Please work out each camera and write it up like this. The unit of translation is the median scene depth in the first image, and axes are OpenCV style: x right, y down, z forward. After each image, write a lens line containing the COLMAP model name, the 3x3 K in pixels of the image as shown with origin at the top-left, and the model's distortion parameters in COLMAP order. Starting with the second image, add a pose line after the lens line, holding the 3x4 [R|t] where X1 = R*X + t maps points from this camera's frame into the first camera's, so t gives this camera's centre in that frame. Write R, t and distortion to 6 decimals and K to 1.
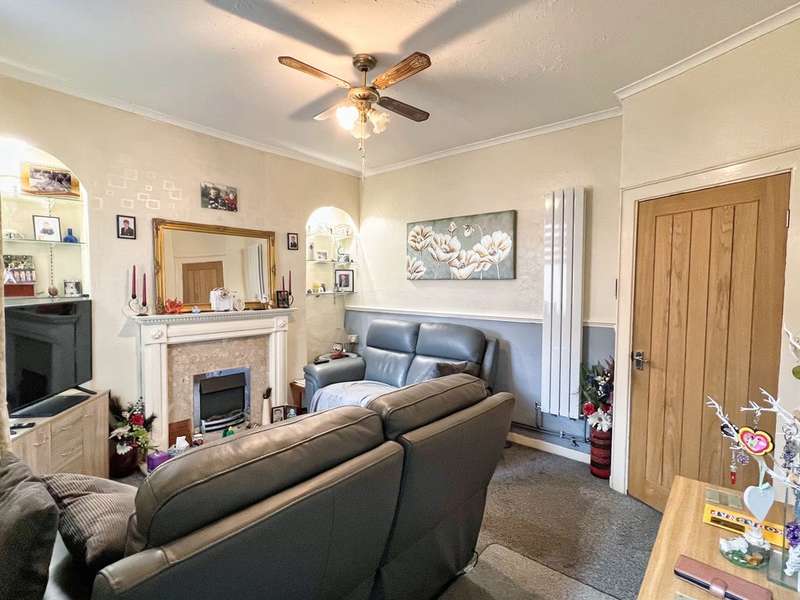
lens RADIAL K [[393.6, 0, 400.1], [0, 393.6, 302.9], [0, 0, 1]] dist [-0.001680, 0.000363]
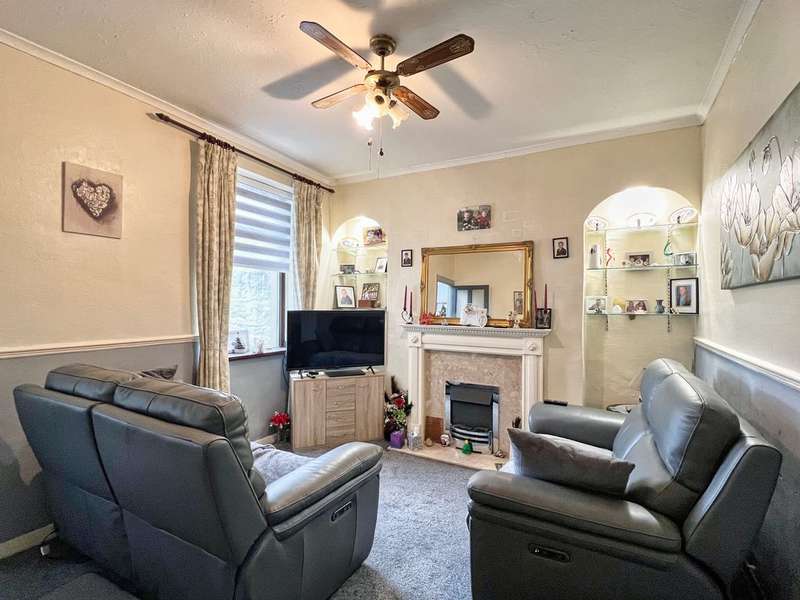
lens RADIAL K [[393.6, 0, 400.3], [0, 393.6, 301.6], [0, 0, 1]] dist [-0.001680, 0.000363]
pose [[0.194056, -0.009455, -0.980945, 0.535250], [-0.059092, 0.998025, -0.021309, -0.010586], [0.979209, 0.062101, 0.193114, 0.615040]]
